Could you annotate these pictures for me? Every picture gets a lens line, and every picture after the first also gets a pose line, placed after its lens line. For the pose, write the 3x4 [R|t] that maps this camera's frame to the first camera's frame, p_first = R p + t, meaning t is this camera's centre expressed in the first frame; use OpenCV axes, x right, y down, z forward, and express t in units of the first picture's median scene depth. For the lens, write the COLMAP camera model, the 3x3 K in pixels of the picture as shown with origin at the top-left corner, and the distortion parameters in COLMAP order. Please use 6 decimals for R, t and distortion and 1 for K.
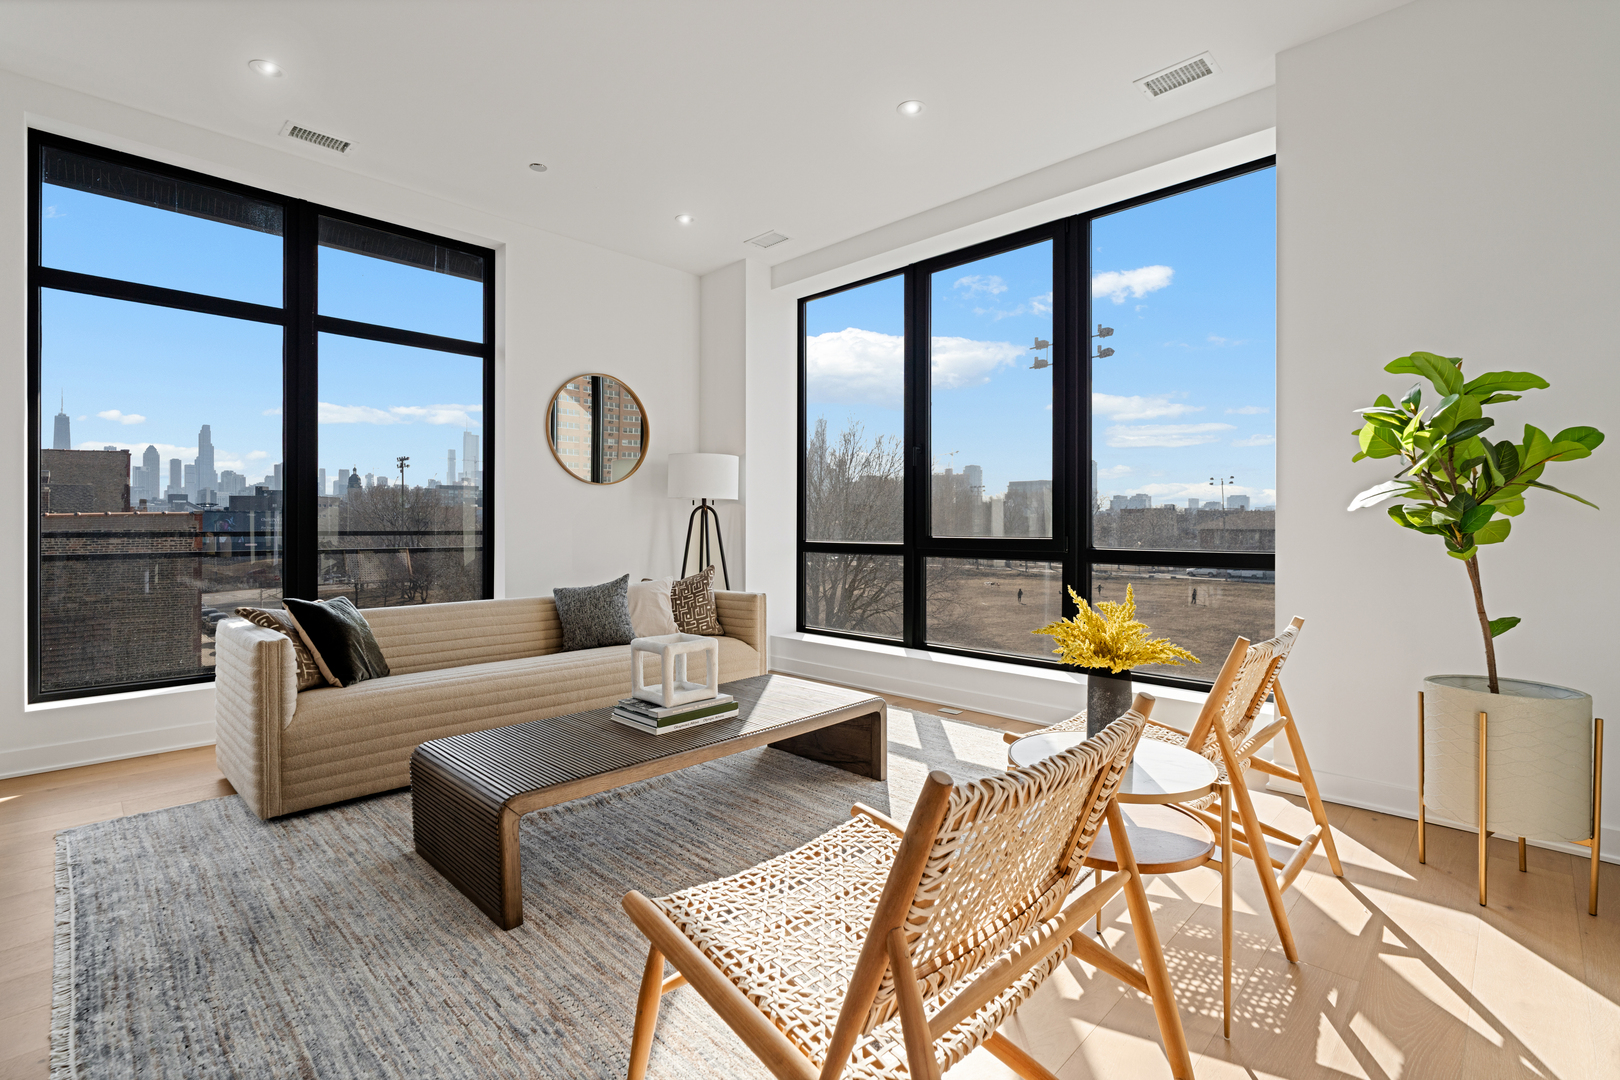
lens RADIAL K [[739.6, 0, 818.3], [0, 739.6, 529.2], [0, 0, 1]] dist [-0.004204, 0.001252]
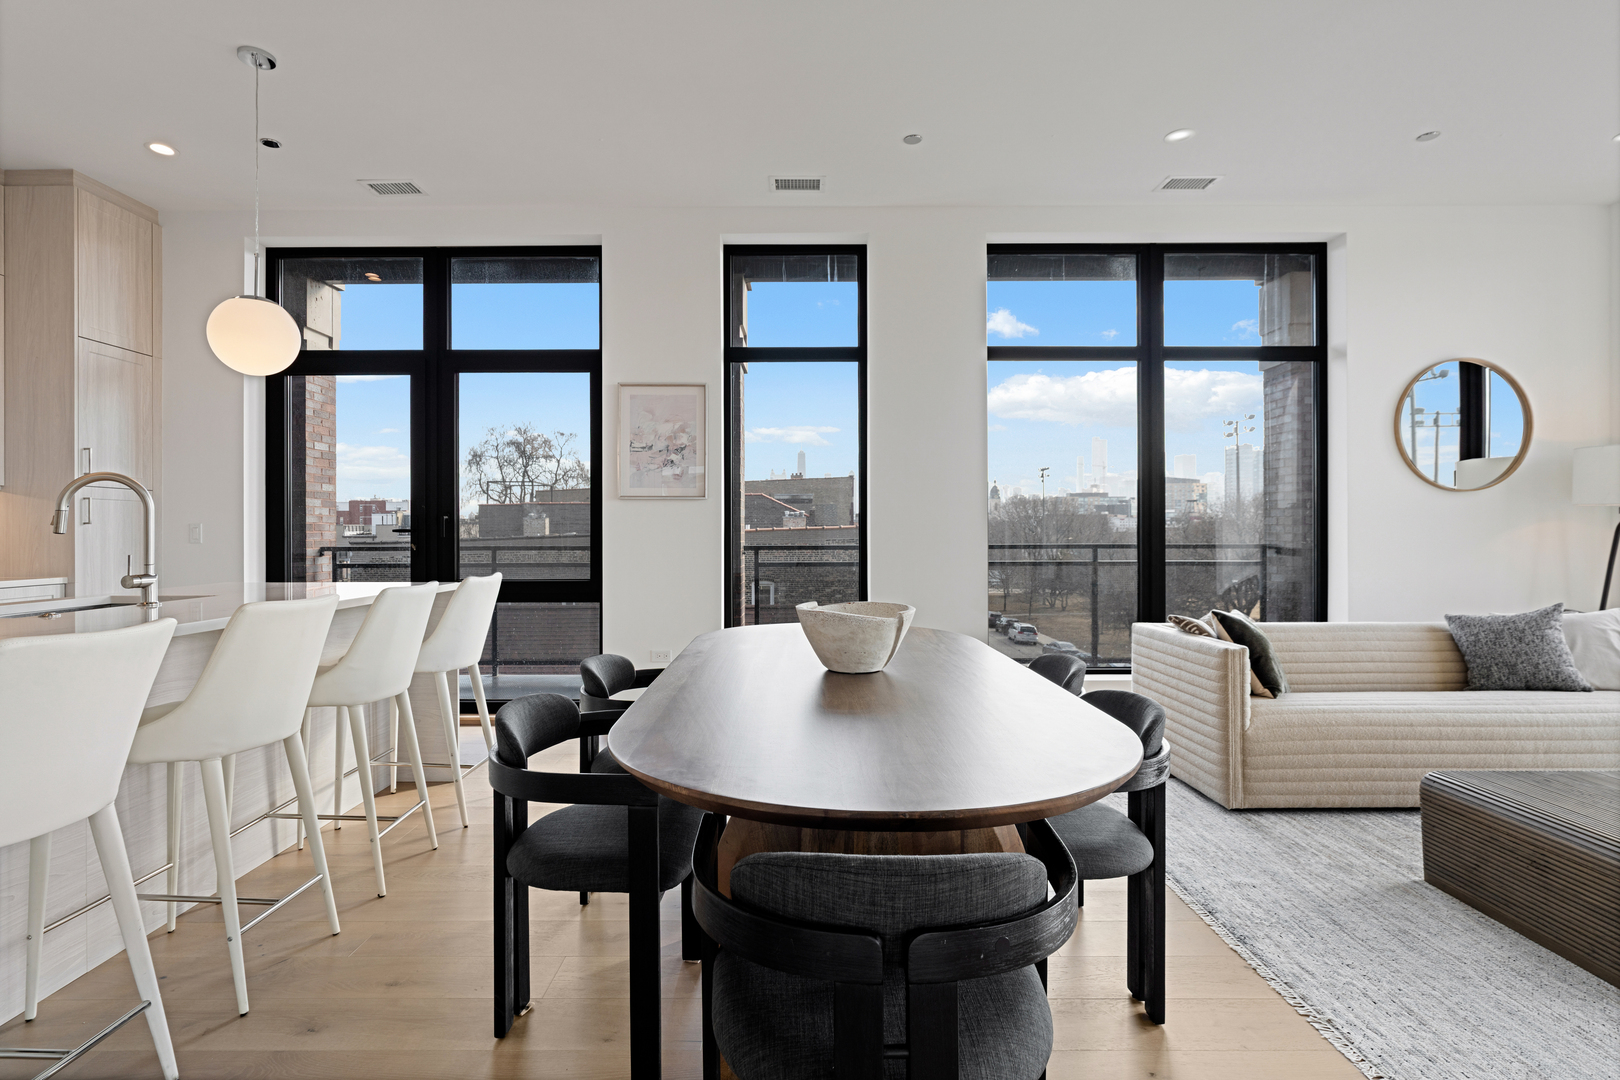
lens RADIAL K [[792.1, 0, 814.5], [0, 792.1, 536.0], [0, 0, 1]] dist [-0.006930, -0.000272]
pose [[0.695625, -0.000342, -0.718405, -0.241238], [-0.002582, 0.999992, -0.002975, -0.009108], [0.718401, 0.003924, 0.695618, -0.203967]]
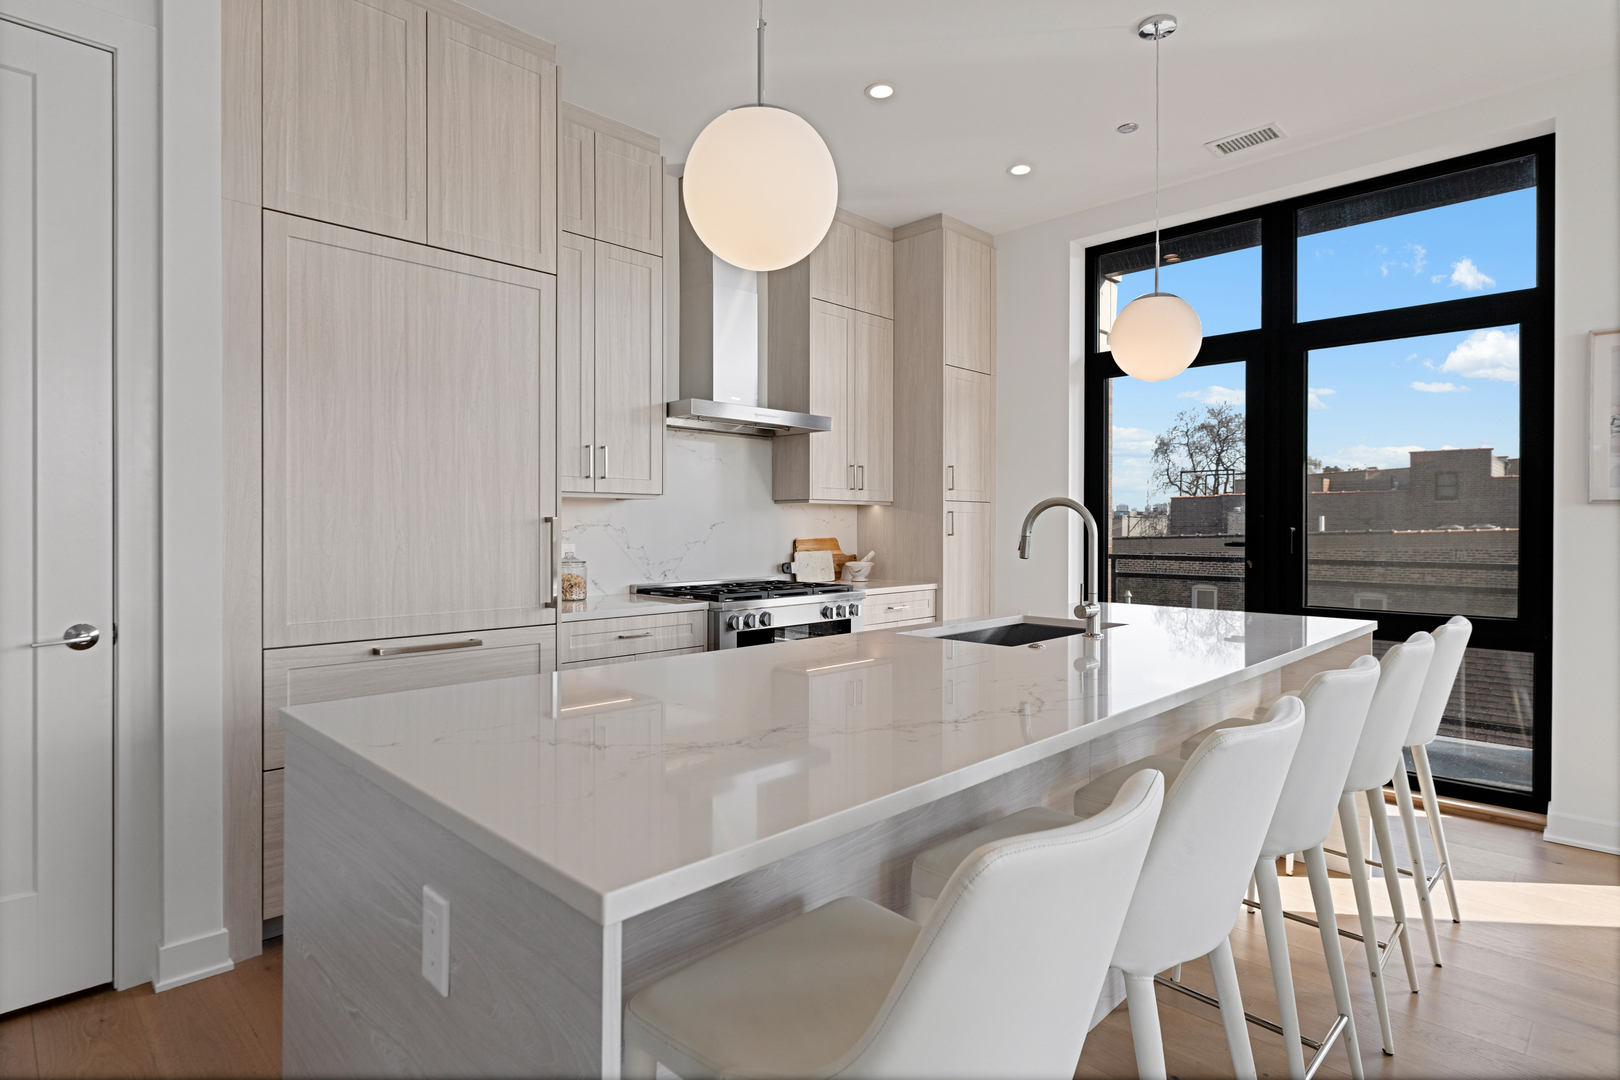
lens RADIAL K [[863.5, 0, 802.7], [0, 863.5, 532.7], [0, 0, 1]] dist [0.007485, -0.000295]
pose [[-0.028915, 0.004641, -0.999571, -0.402879], [-0.012887, 0.999904, 0.005015, -0.032423], [0.999499, 0.013026, -0.028852, -0.349026]]
